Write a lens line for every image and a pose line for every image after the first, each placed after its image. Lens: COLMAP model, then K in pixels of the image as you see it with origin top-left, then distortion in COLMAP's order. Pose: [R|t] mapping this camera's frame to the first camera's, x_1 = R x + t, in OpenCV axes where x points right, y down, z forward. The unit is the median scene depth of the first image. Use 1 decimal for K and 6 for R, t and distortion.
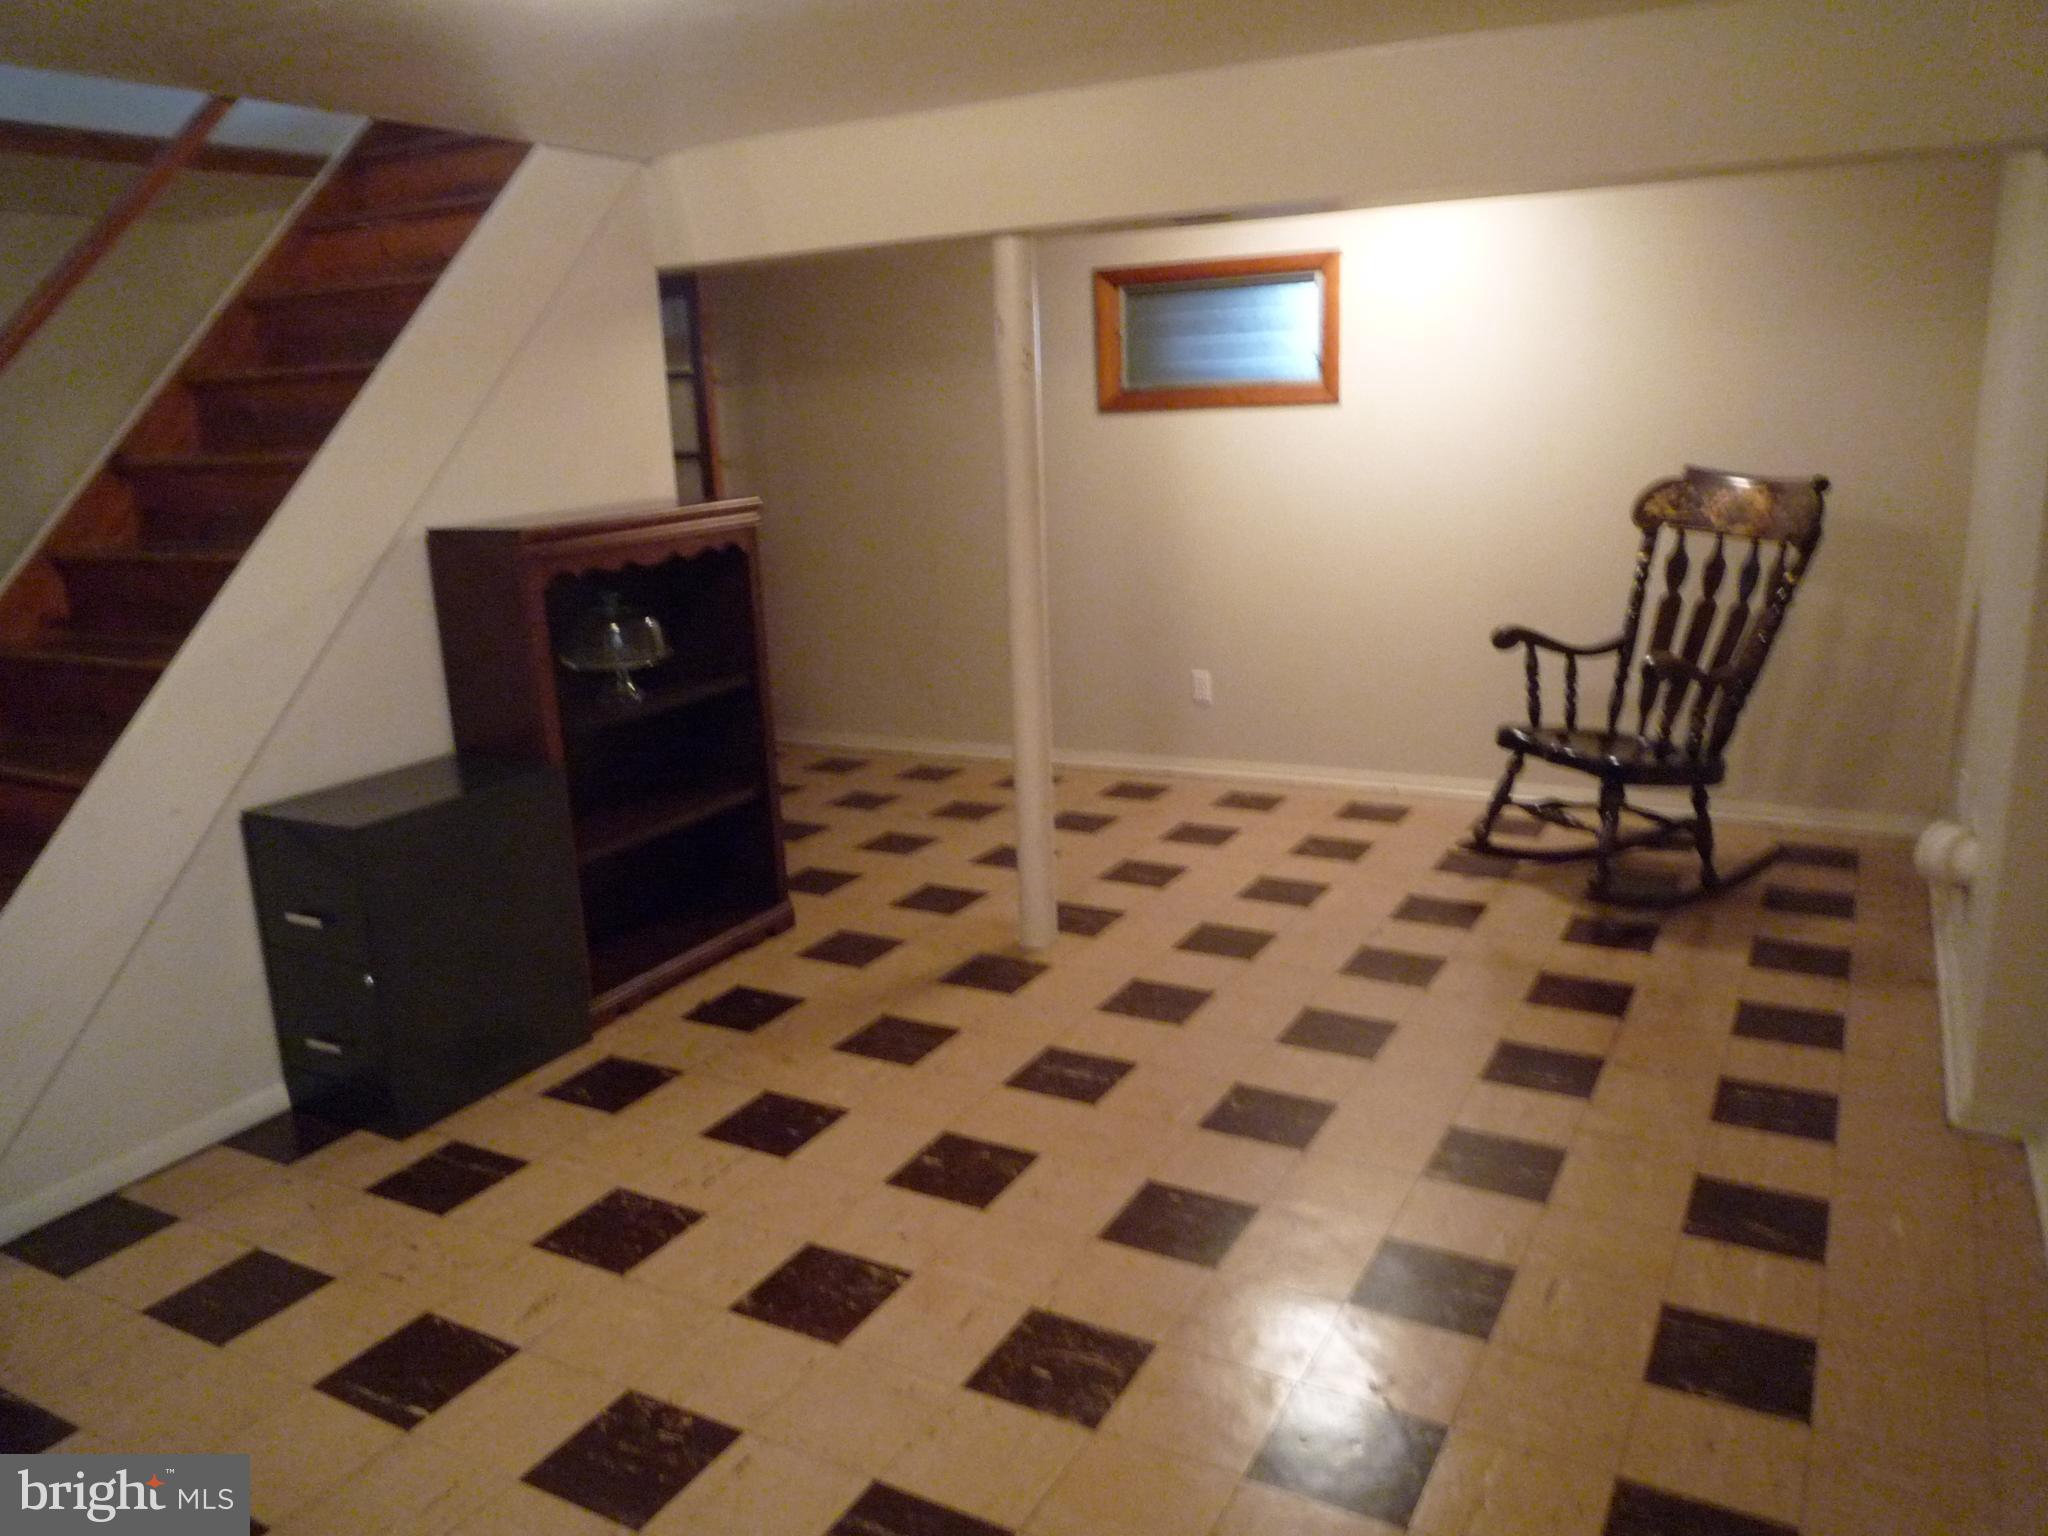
lens RADIAL K [[1530.3, 0, 1026.7], [0, 1530.3, 773.2], [0, 0, 1]] dist [-0.001727, -0.038657]
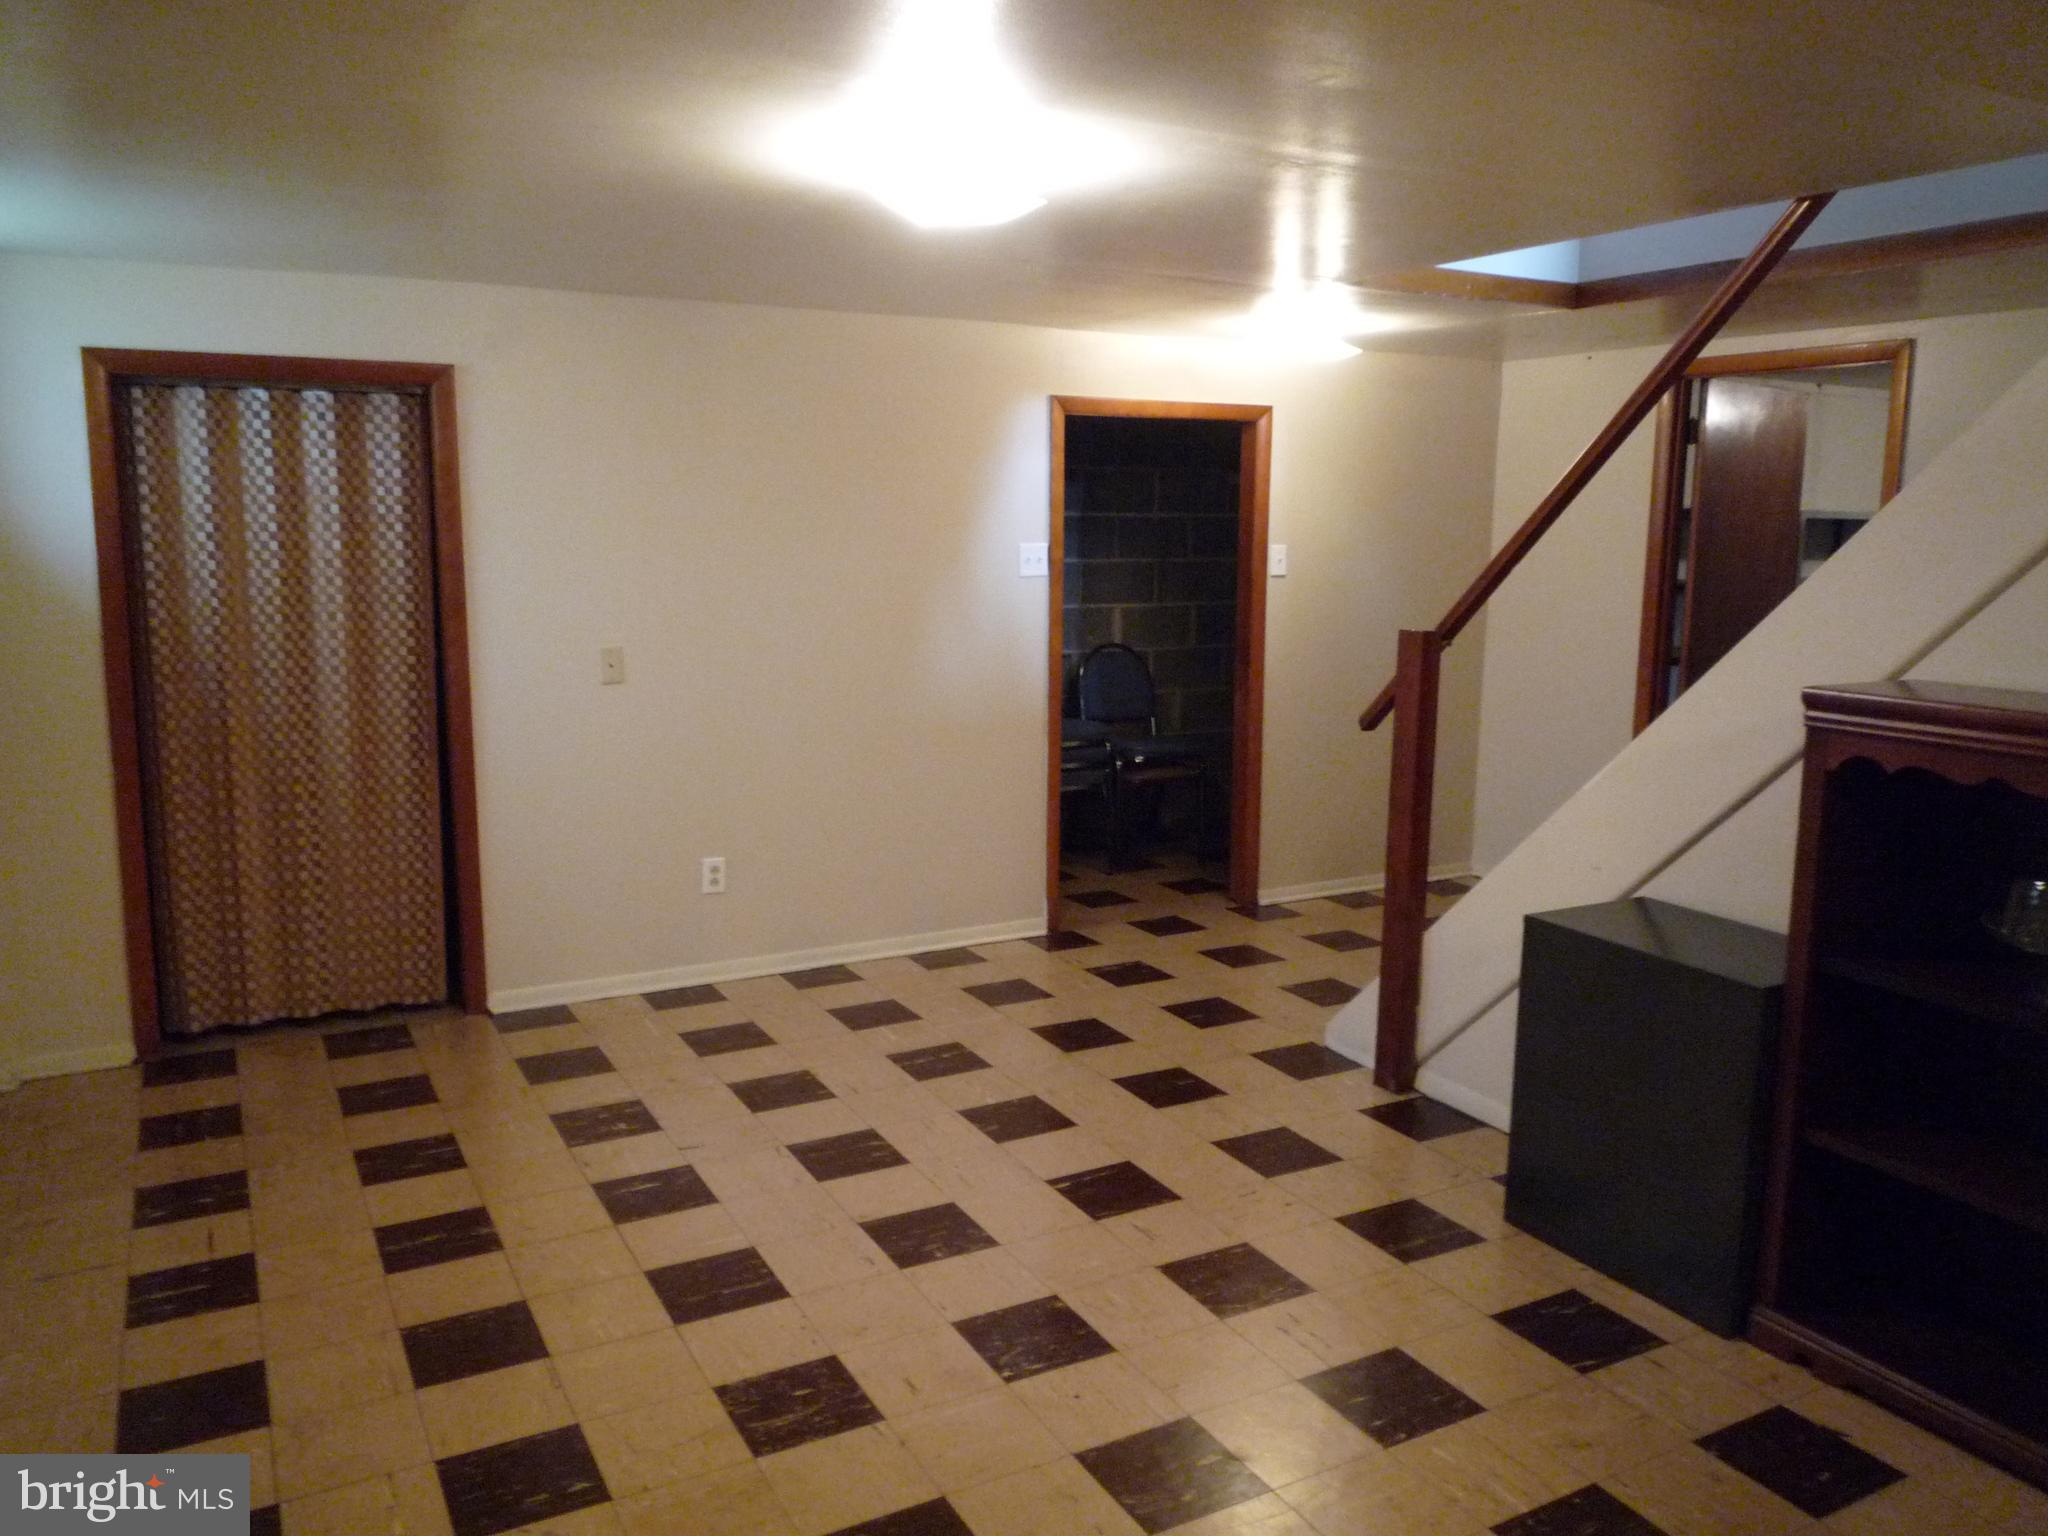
lens RADIAL K [[1530.3, 0, 1028.7], [0, 1530.3, 749.2], [0, 0, 1]] dist [-0.001727, -0.038657]
pose [[-0.547455, 0.159638, -0.821468, 0.529612], [-0.189159, 0.932622, 0.307301, -0.293004], [0.815176, 0.323622, -0.480372, 1.062467]]
